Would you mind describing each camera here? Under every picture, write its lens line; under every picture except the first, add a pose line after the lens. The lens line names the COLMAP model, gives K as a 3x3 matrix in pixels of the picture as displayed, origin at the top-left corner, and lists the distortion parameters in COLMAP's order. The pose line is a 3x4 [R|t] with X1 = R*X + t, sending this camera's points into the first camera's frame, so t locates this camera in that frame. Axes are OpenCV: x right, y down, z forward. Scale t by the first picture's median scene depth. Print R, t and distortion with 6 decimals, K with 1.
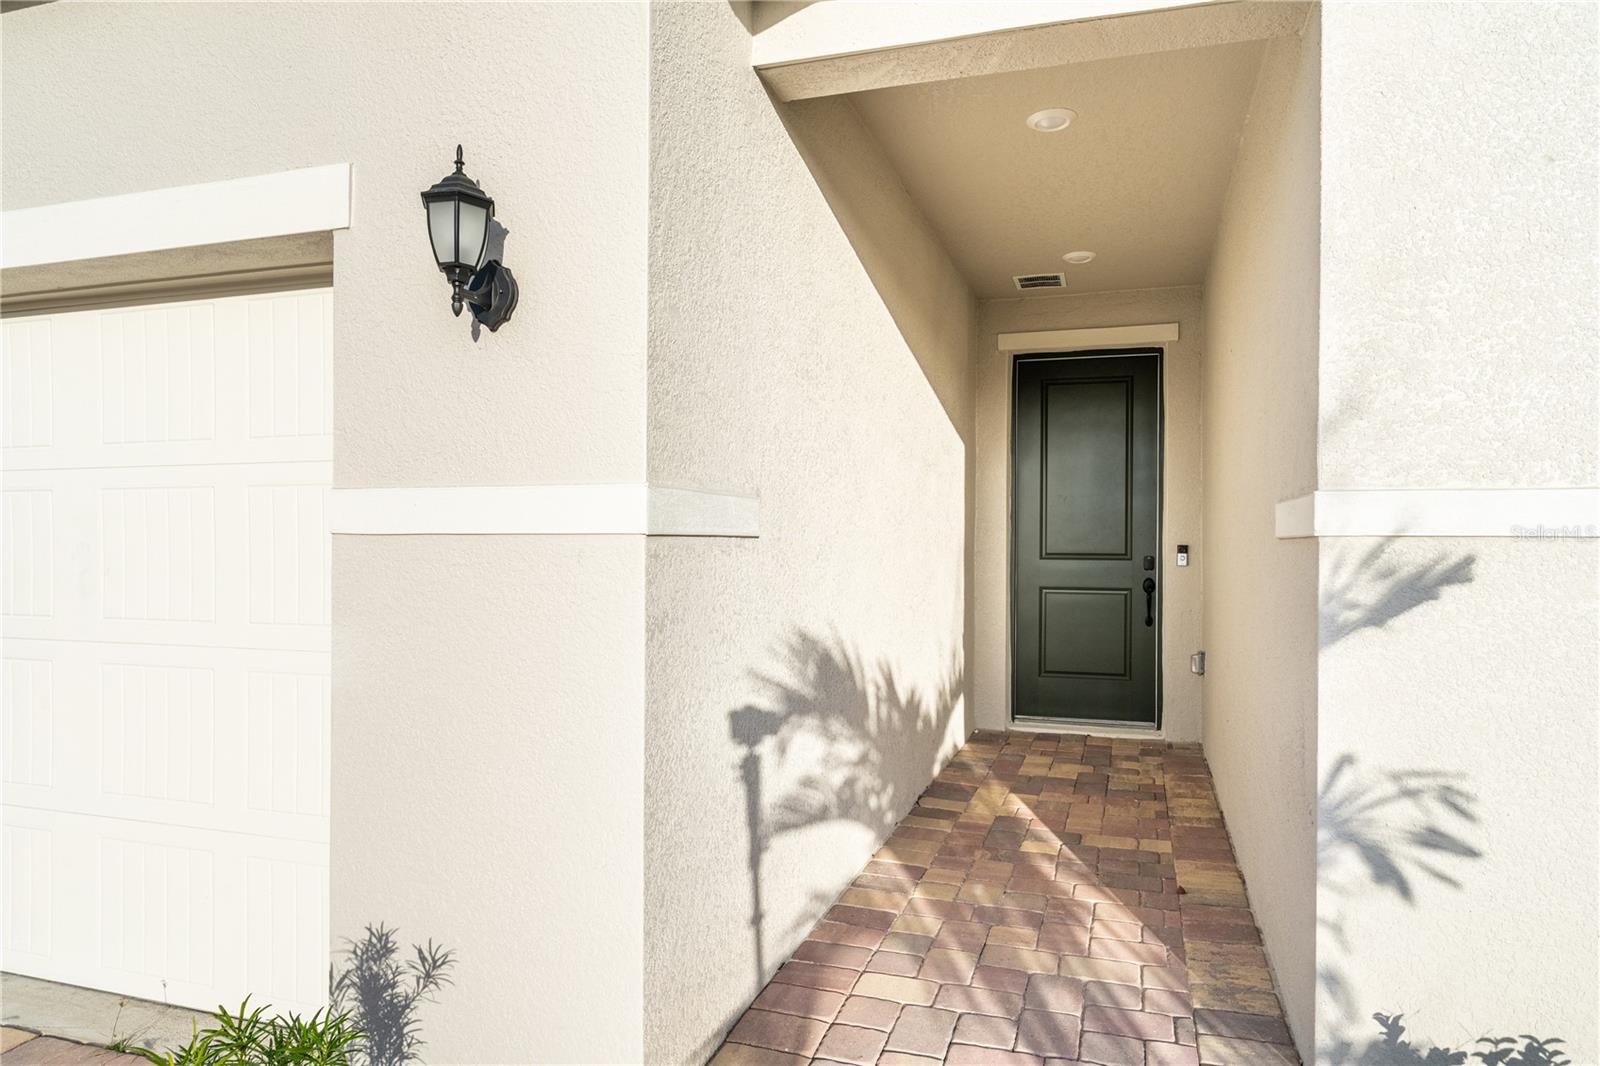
lens RADIAL K [[980.0, 0, 810.3], [0, 980.0, 525.7], [0, 0, 1]] dist [-0.003012, -0.000648]
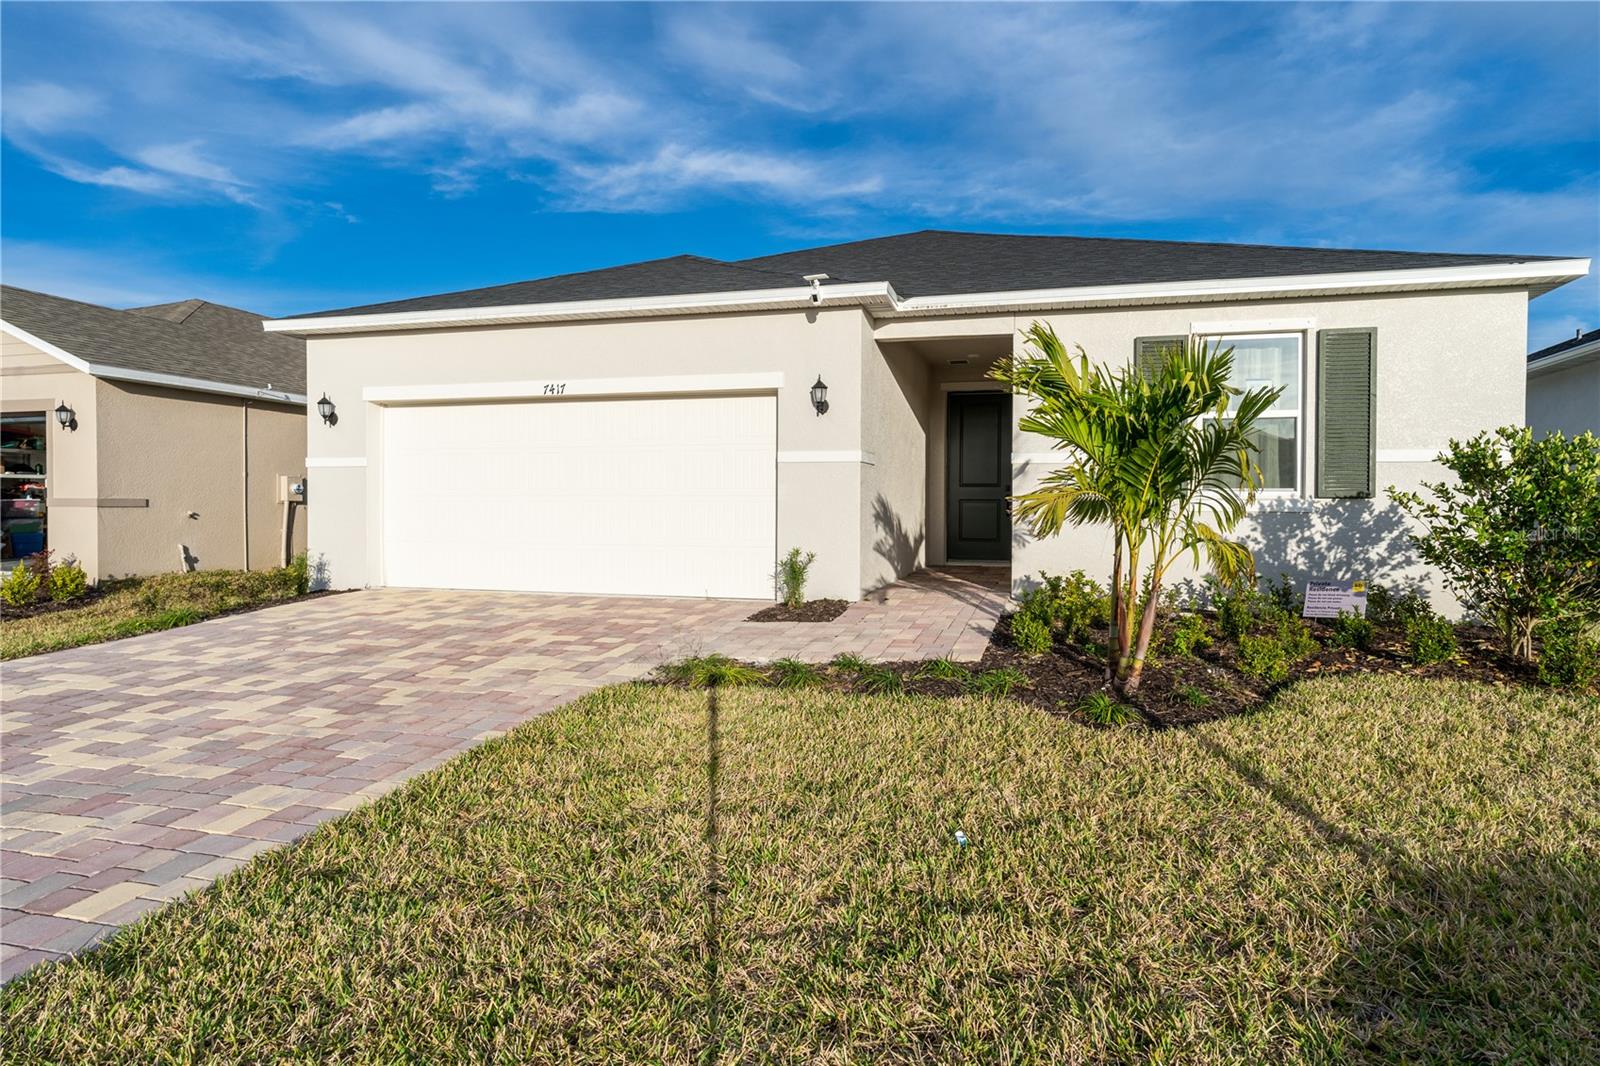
lens RADIAL K [[980.0, 0, 810.3], [0, 980.0, 525.7], [0, 0, 1]] dist [-0.003012, -0.000648]
pose [[0.998888, -0.002371, 0.047095, -0.232963], [0.001285, 0.999733, 0.023075, 0.082140], [-0.047137, -0.022988, 0.998624, -1.355615]]
